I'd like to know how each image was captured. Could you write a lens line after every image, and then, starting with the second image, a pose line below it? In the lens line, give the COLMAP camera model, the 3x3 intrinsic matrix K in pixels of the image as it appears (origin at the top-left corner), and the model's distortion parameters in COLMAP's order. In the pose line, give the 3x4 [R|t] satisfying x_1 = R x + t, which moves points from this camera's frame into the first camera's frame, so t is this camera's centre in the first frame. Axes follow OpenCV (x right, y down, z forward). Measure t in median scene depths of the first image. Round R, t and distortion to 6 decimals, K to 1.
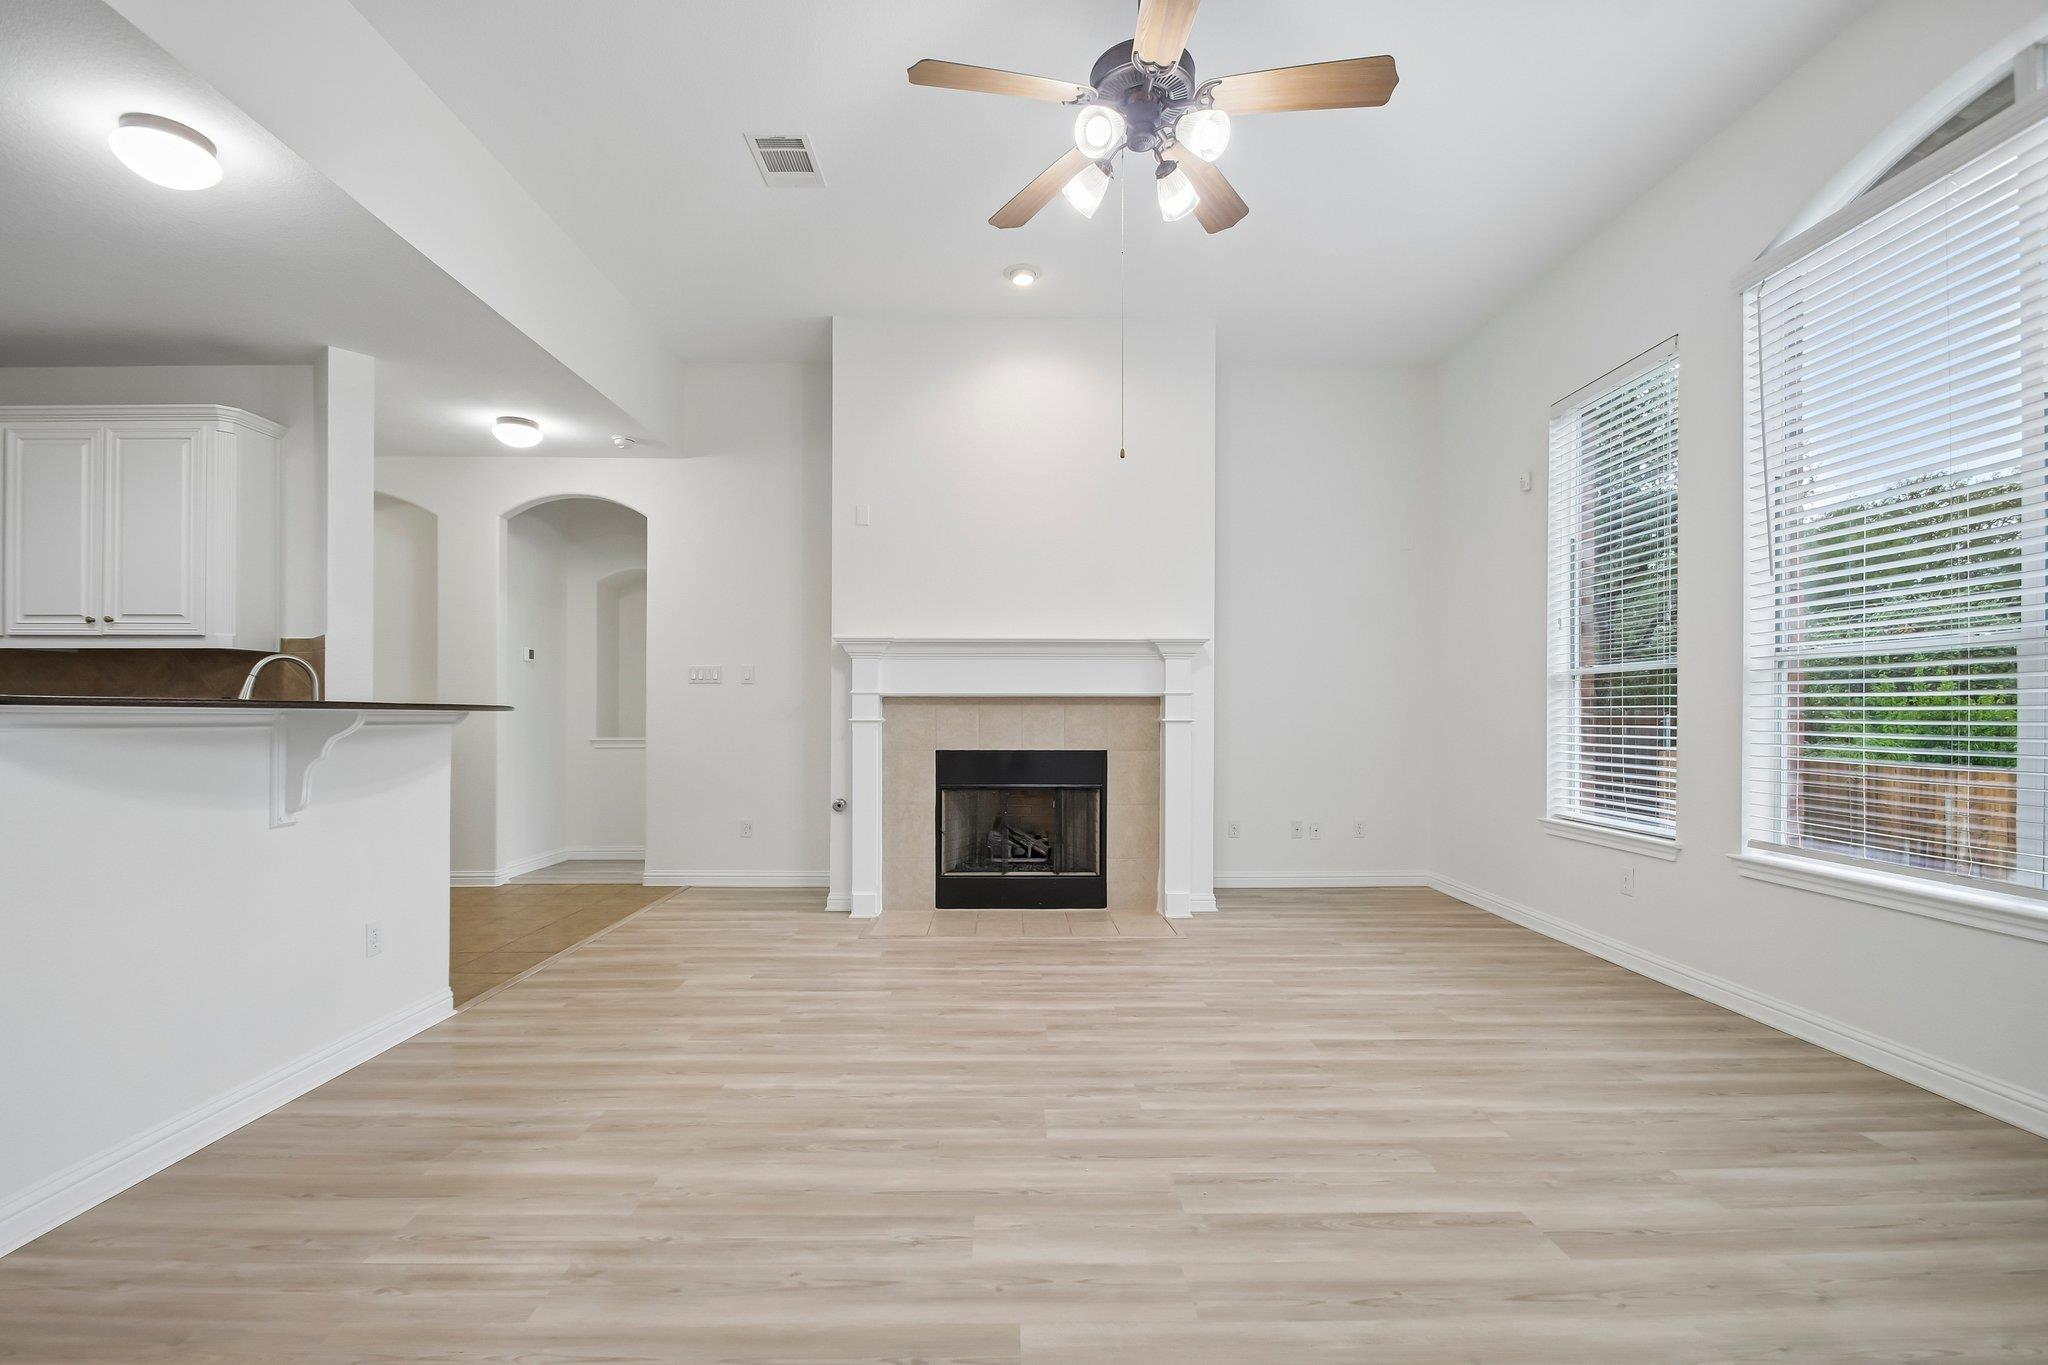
lens RADIAL K [[911.2, 0, 1021.4], [0, 911.2, 713.0], [0, 0, 1]] dist [0.010045, -0.015165]
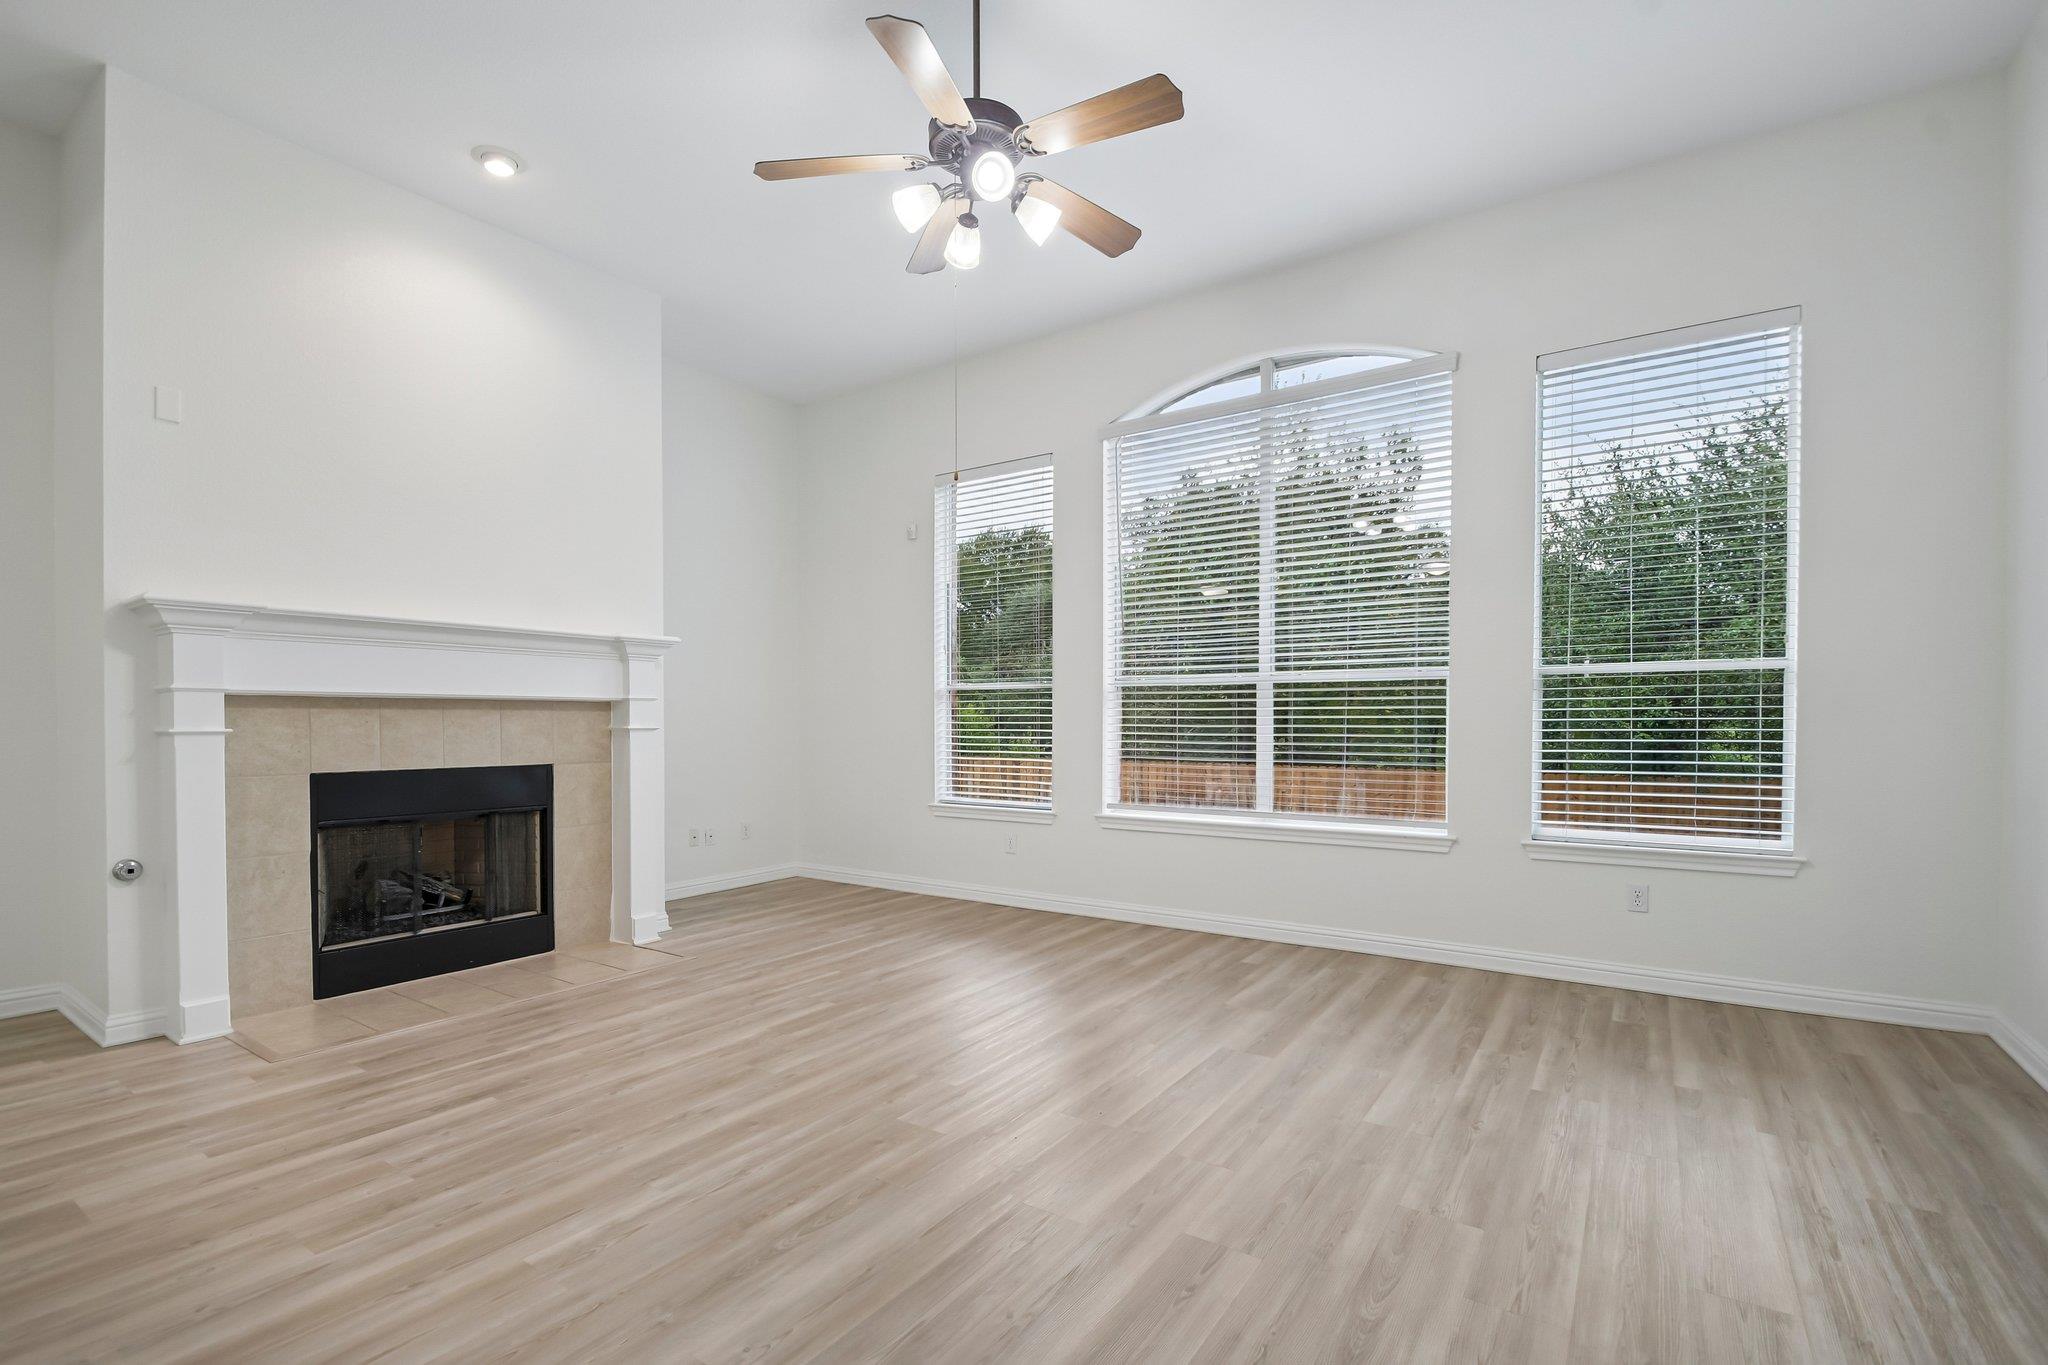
lens RADIAL K [[916.9, 0, 1023.6], [0, 916.9, 725.7], [0, 0, 1]] dist [0.001130, -0.011054]
pose [[0.571581, -0.005194, 0.820529, -0.394427], [-0.000374, 0.999978, 0.006590, -0.000506], [-0.820545, -0.004073, 0.571567, 0.174685]]
